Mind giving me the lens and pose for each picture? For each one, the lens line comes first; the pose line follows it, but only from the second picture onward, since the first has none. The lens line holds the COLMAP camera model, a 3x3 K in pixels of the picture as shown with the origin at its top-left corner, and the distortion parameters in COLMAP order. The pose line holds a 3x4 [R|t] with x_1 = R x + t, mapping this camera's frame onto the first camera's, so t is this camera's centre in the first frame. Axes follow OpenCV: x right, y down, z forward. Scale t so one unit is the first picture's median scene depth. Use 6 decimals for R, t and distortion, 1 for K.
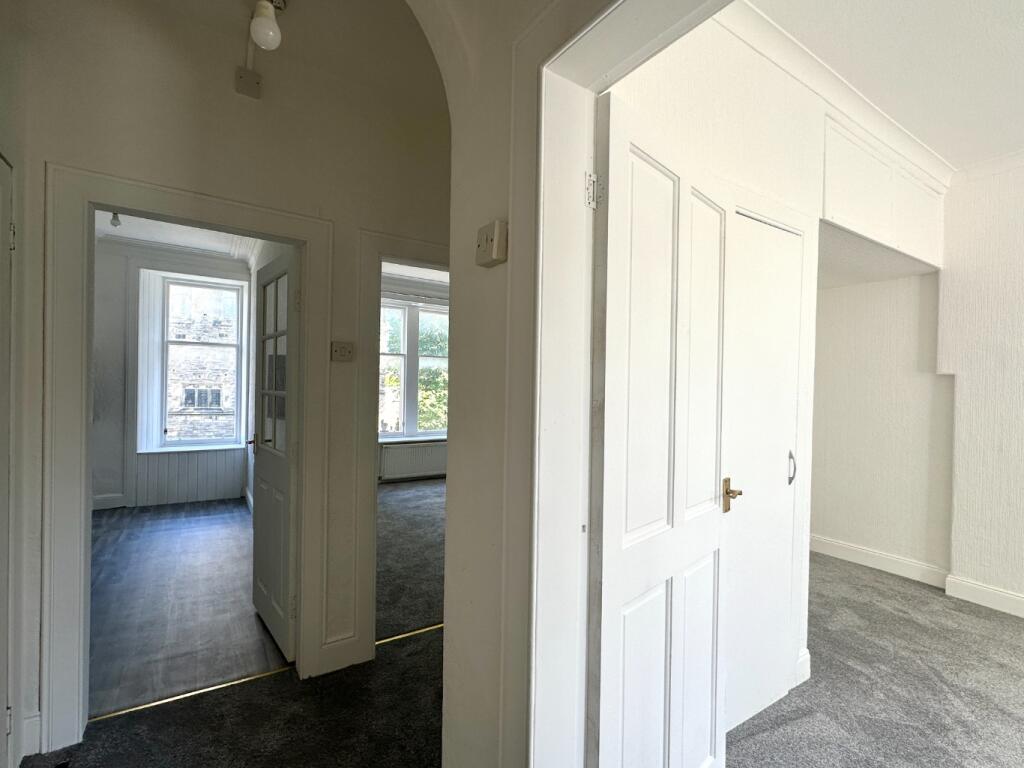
lens RADIAL K [[483.1, 0, 512.0], [0, 483.1, 384.0], [0, 0, 1]] dist [0.000031, 0.000017]
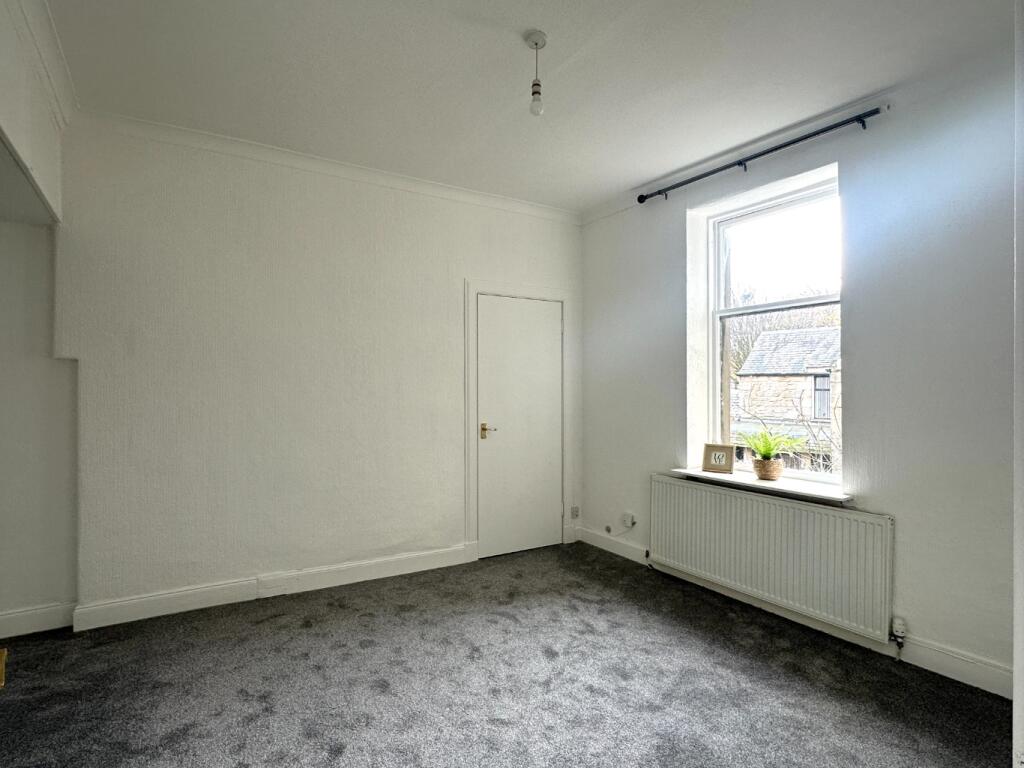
lens RADIAL K [[507.1, 0, 512.0], [0, 507.1, 384.0], [0, 0, 1]] dist [0.000547, 0.000375]
pose [[-0.004486, -0.023706, 0.999709, 0.061667], [0.002740, 0.999715, 0.023718, 0.004497], [-0.999986, 0.002846, -0.004420, 0.280062]]
